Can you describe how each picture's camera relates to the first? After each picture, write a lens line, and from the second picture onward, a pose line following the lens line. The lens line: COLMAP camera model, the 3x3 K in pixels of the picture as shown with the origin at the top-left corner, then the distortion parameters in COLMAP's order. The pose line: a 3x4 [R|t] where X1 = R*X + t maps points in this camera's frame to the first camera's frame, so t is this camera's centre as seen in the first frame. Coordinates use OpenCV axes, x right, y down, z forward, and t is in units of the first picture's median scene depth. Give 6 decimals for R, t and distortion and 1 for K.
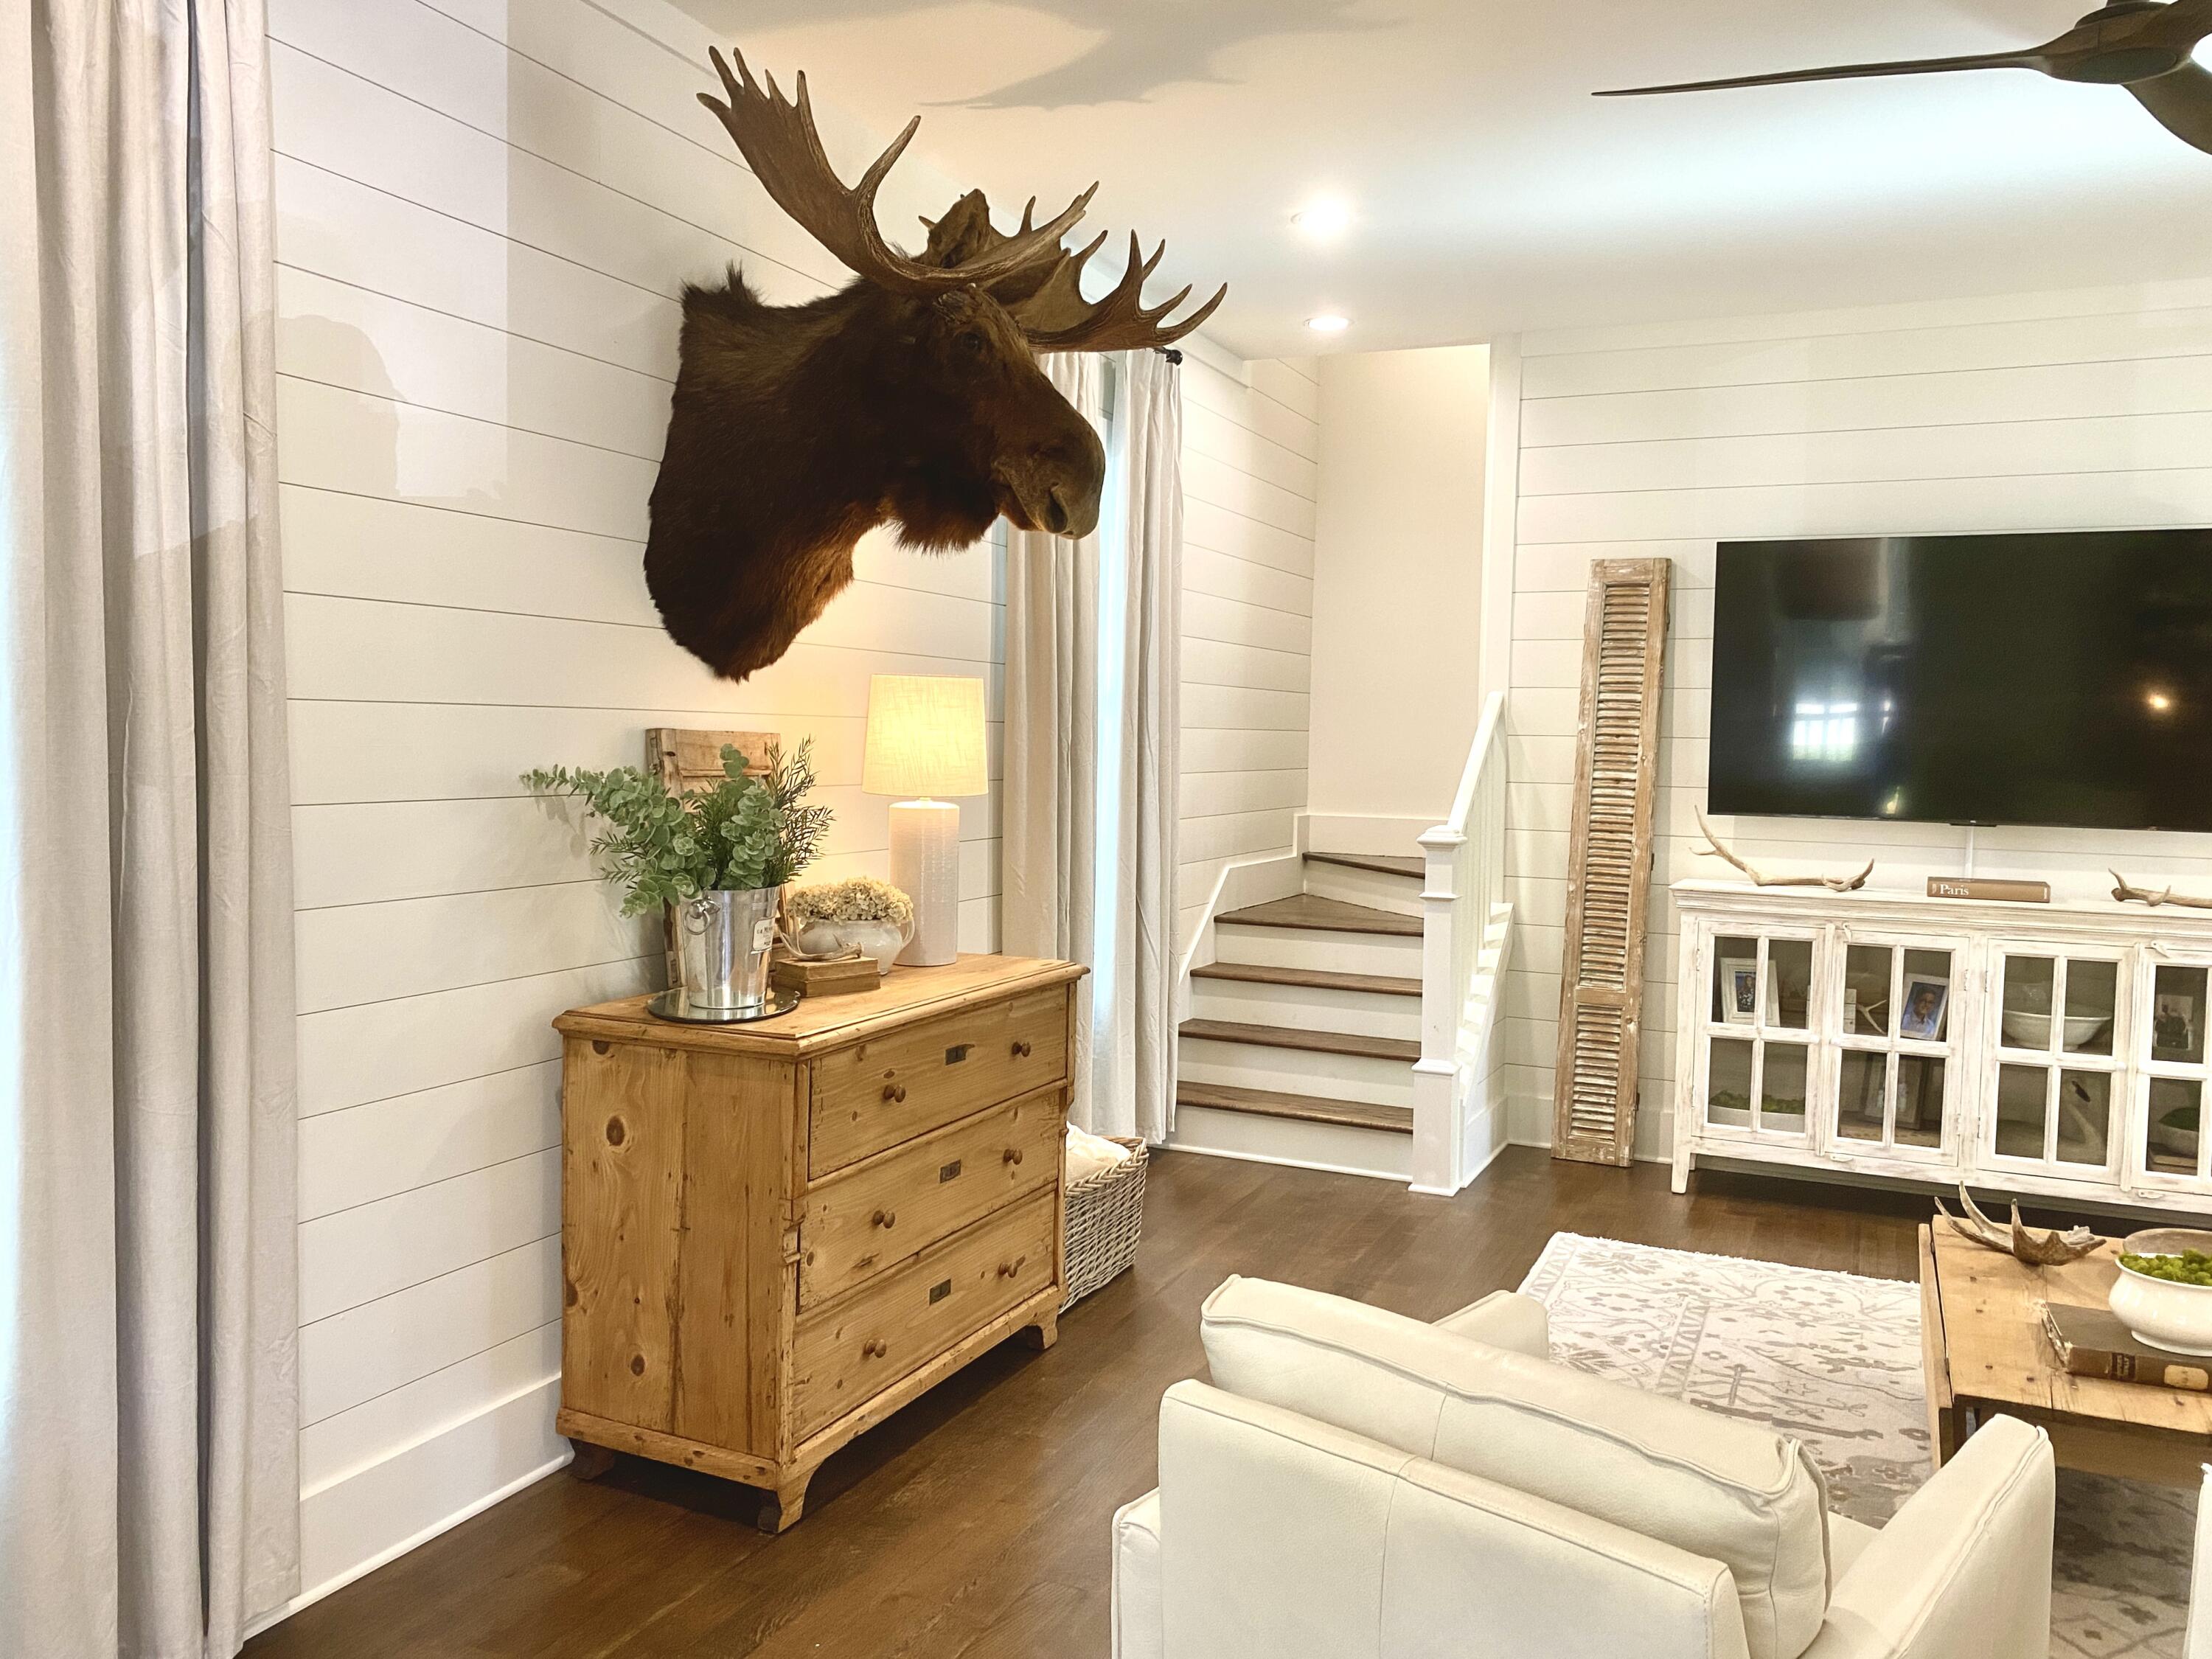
lens RADIAL K [[1663.3, 0, 1105.2], [0, 1663.3, 817.9], [0, 0, 1]] dist [0.021590, -0.018855]
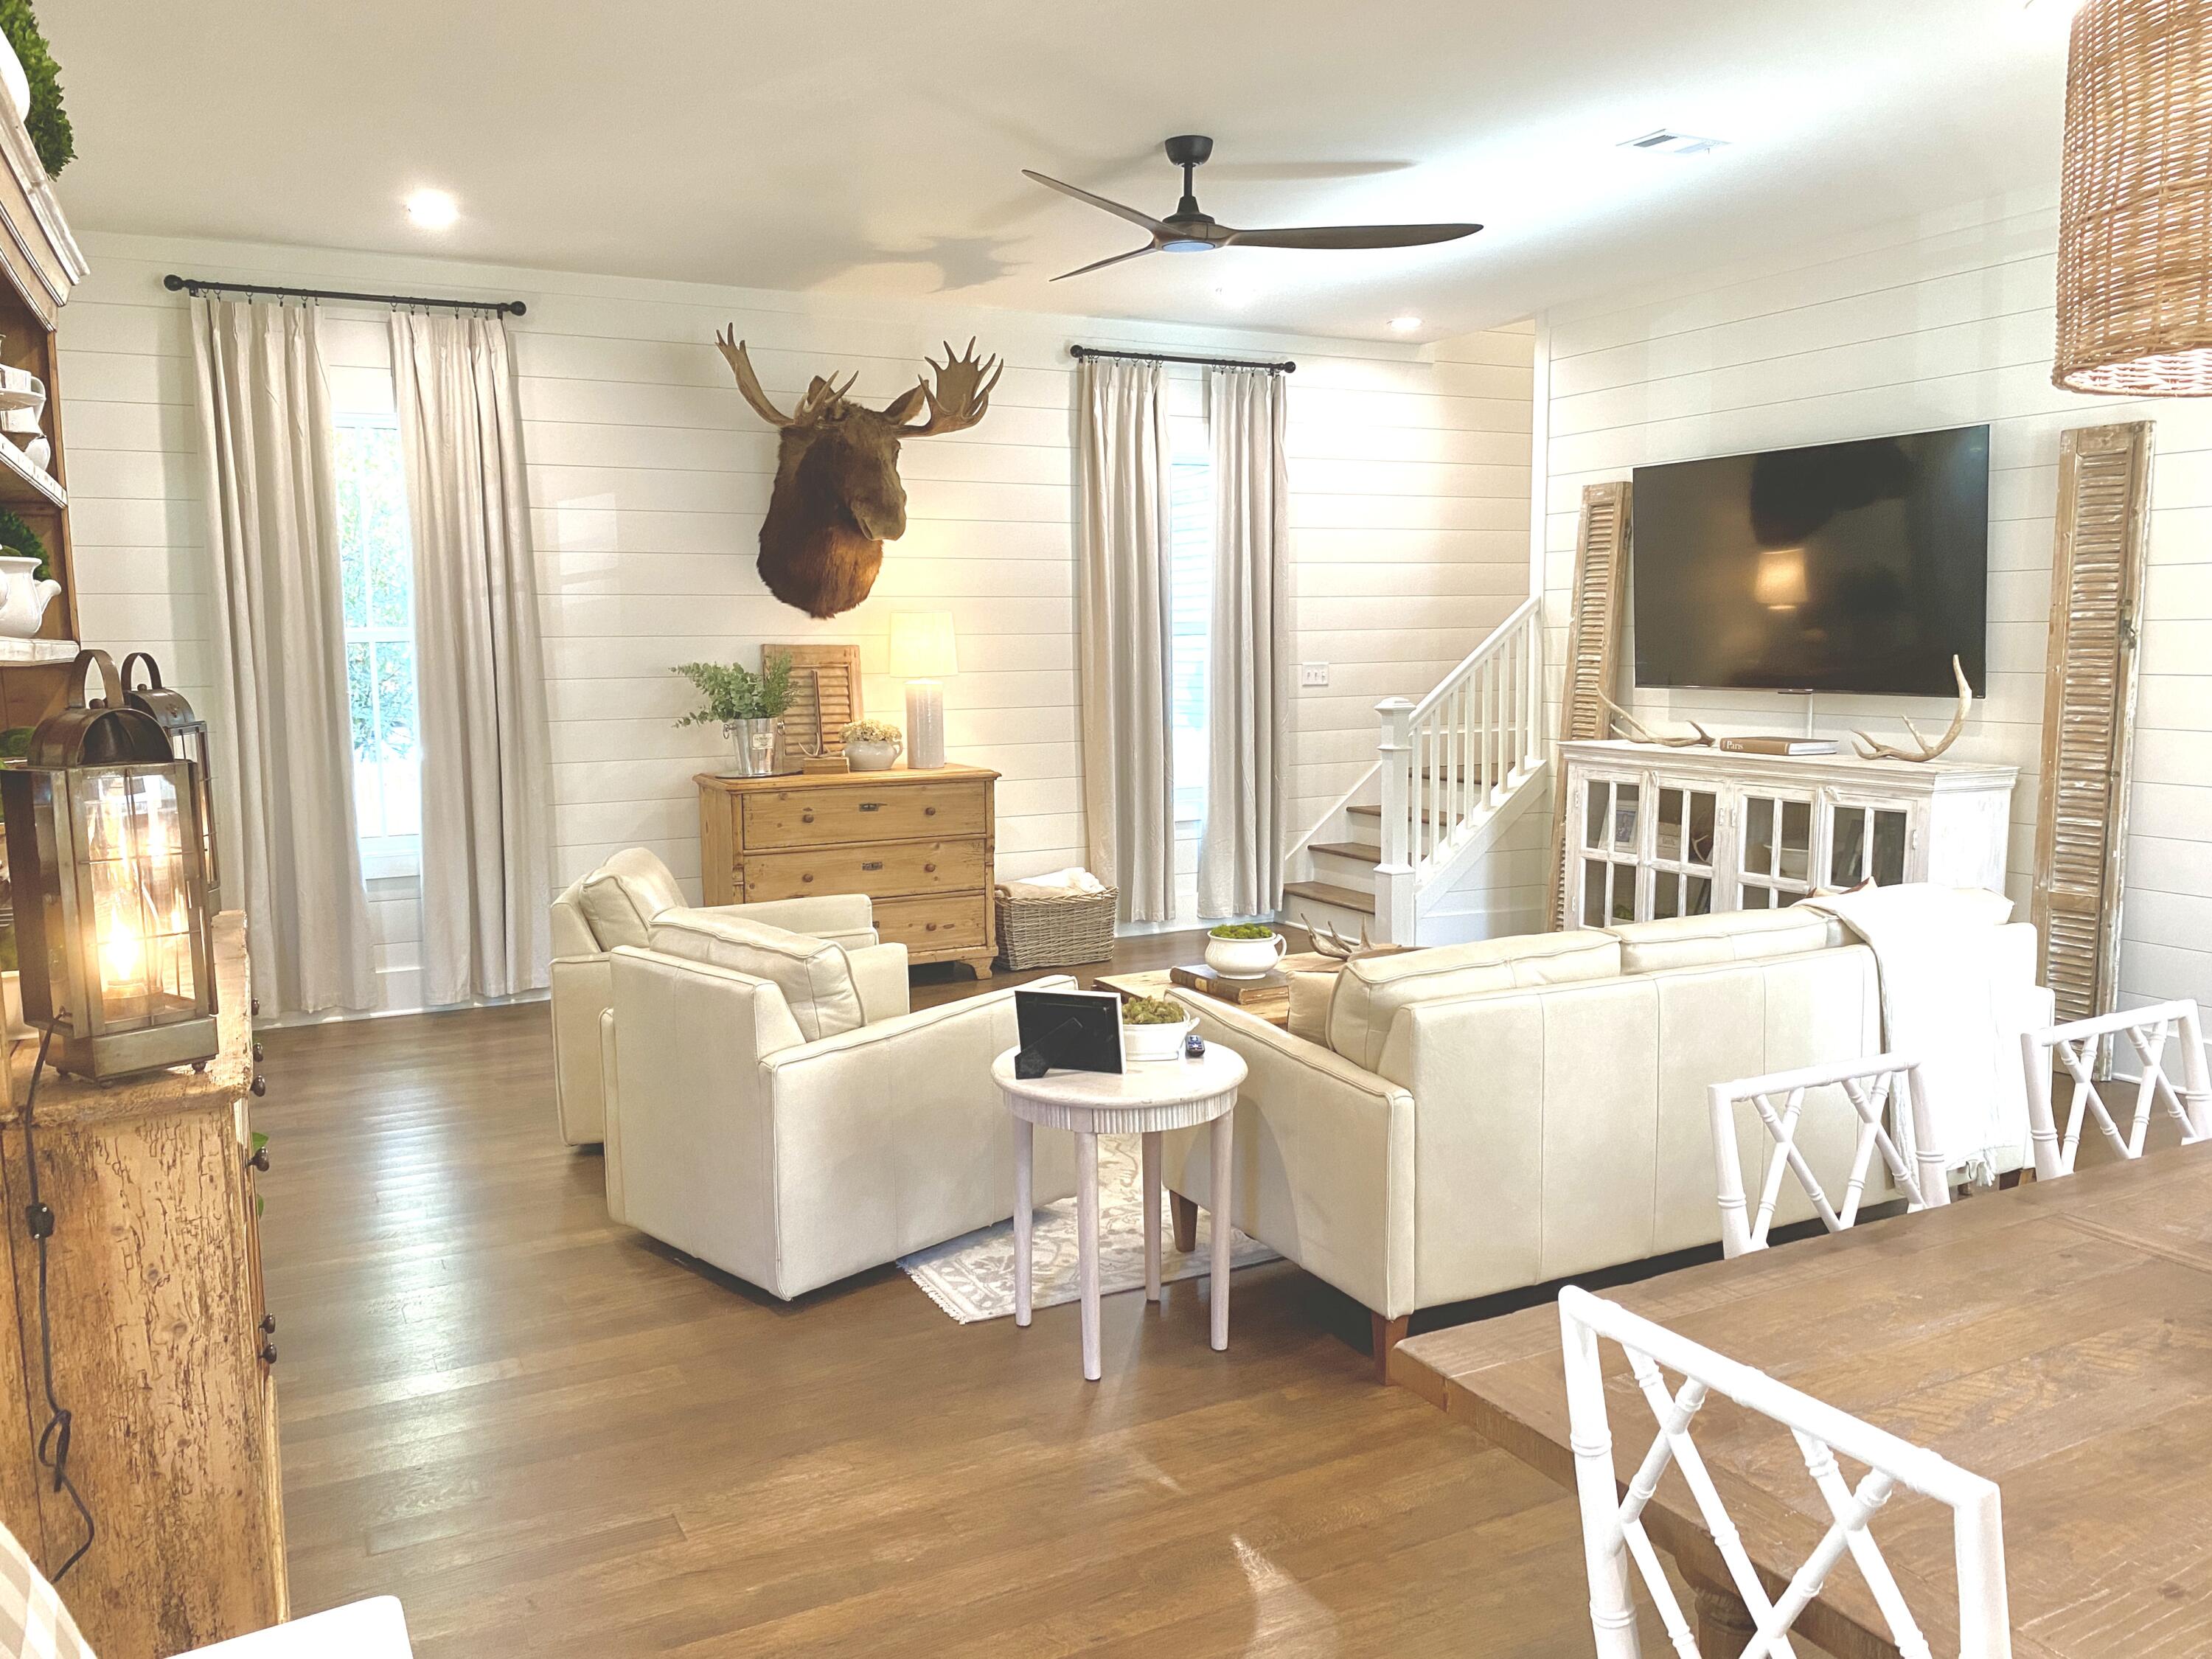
lens RADIAL K [[1663.3, 0, 1098.3], [0, 1663.3, 839.5], [0, 0, 1]] dist [0.021590, -0.018855]
pose [[0.794849, 0.045646, -0.605089, 1.001562], [-0.003167, 0.997465, 0.071086, 0.029849], [0.606800, -0.054586, 0.792978, -0.305080]]
